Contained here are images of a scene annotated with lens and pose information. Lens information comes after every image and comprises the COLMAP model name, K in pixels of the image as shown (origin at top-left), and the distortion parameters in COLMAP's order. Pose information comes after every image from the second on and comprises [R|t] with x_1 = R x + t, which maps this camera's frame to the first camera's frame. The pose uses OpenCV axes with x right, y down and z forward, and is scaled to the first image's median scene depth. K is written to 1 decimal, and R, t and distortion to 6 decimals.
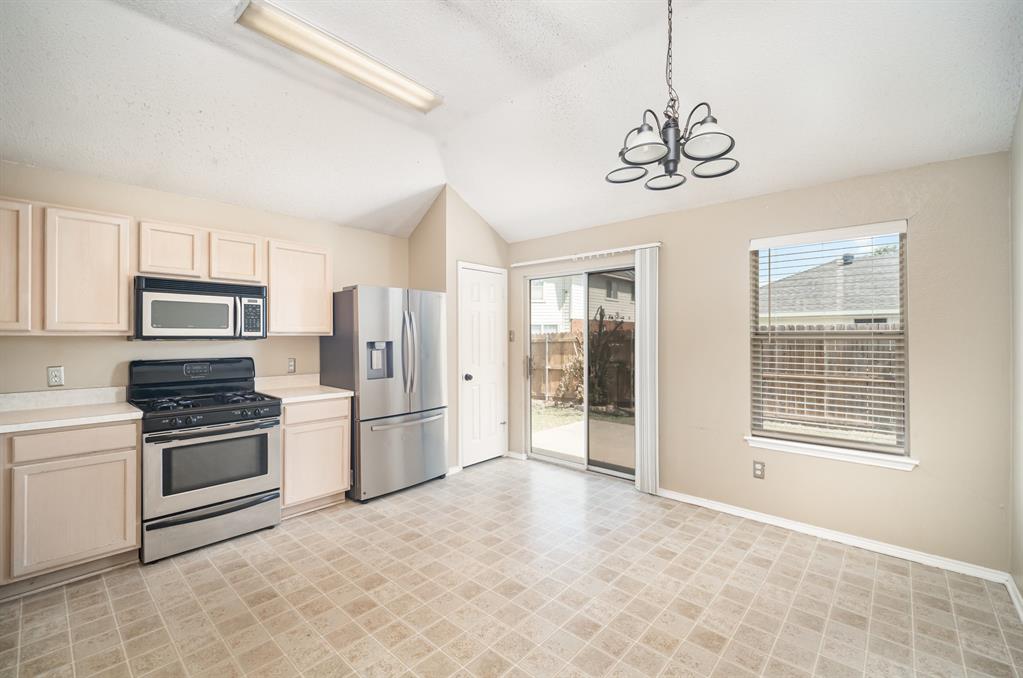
lens RADIAL K [[432.0, 0, 511.2], [0, 432.0, 369.6], [0, 0, 1]] dist [0.000795, -0.000370]
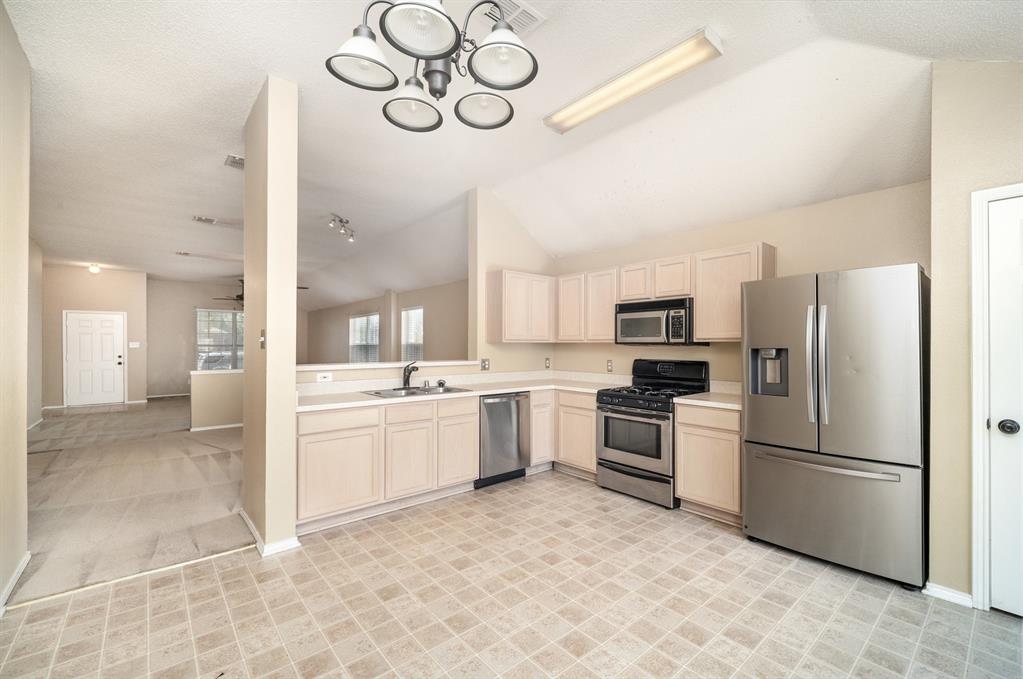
lens RADIAL K [[428.9, 0, 509.9], [0, 428.9, 342.7], [0, 0, 1]] dist [0.000430, -0.000359]
pose [[-0.131713, -0.001034, -0.991287, 0.686153], [-0.075482, 0.997107, 0.008989, -0.056808], [0.988410, 0.076009, -0.131410, 0.768357]]
